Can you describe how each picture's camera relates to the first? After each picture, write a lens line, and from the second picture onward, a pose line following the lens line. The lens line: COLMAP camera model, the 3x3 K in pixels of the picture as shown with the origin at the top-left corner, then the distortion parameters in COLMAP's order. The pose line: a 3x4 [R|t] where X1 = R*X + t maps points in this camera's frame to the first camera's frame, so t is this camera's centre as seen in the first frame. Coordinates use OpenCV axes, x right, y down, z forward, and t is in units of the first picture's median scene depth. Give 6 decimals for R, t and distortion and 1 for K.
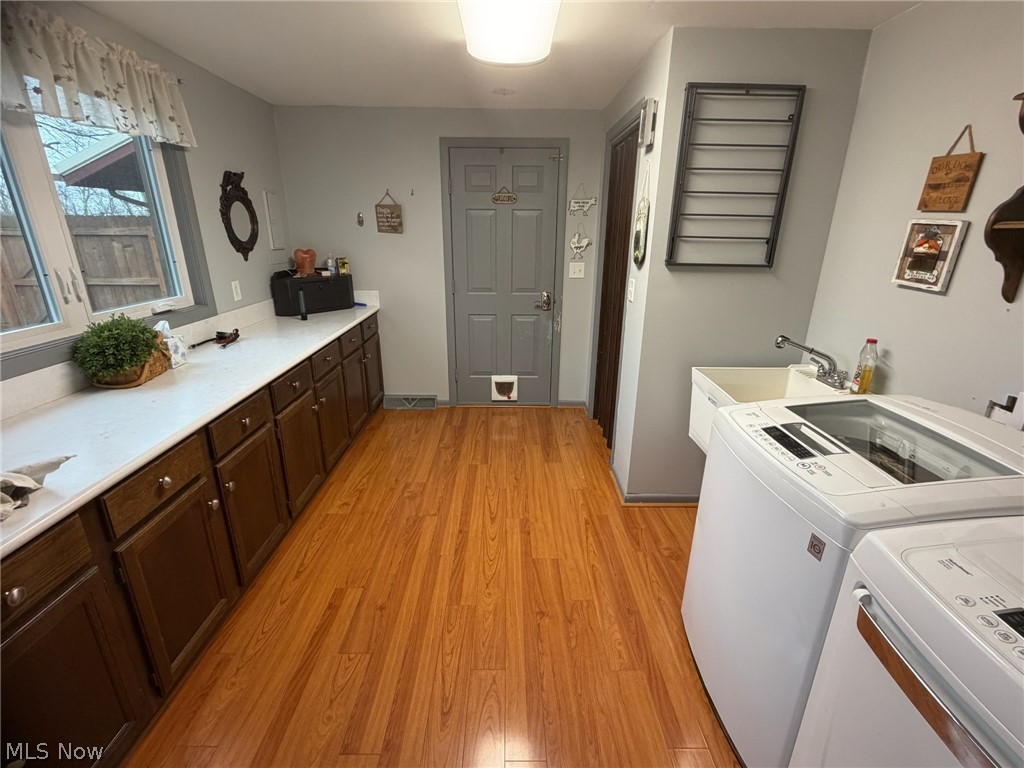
lens RADIAL K [[460.2, 0, 513.1], [0, 460.2, 386.3], [0, 0, 1]] dist [-0.001168, 0.000058]
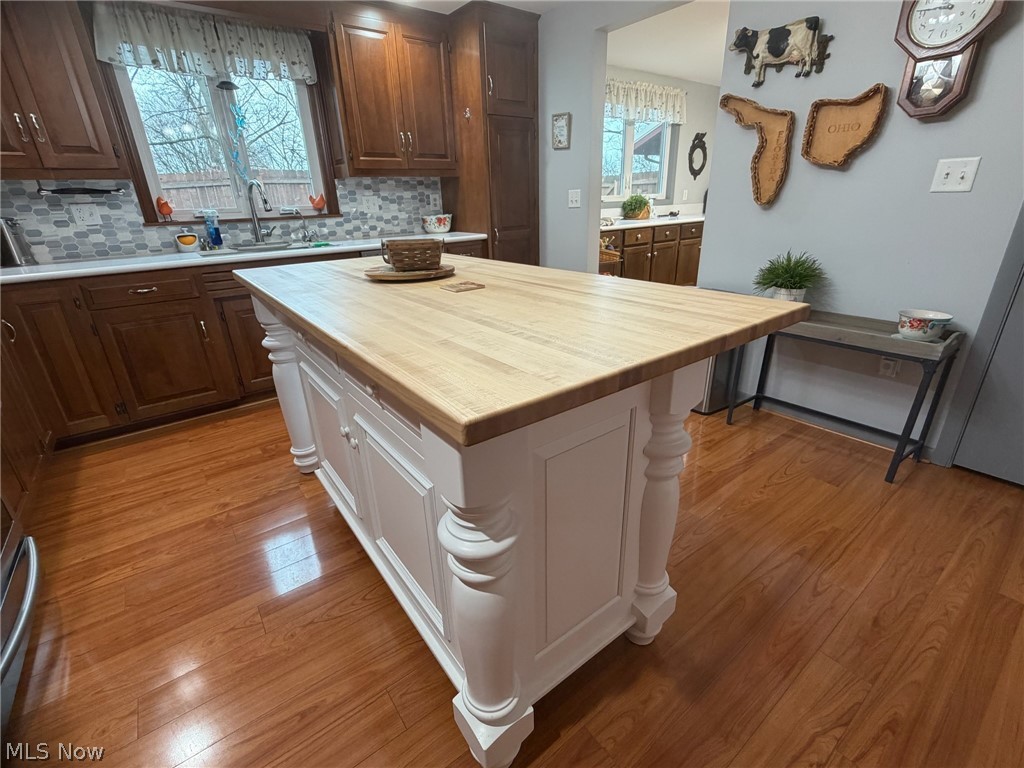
lens RADIAL K [[460.2, 0, 507.4], [0, 460.2, 386.9], [0, 0, 1]] dist [-0.001168, 0.000058]
pose [[0.590848, 0.273931, -0.758855, 0.809545], [-0.222271, 0.959462, 0.173284, 0.491185], [0.775561, 0.066287, 0.627783, -0.943342]]
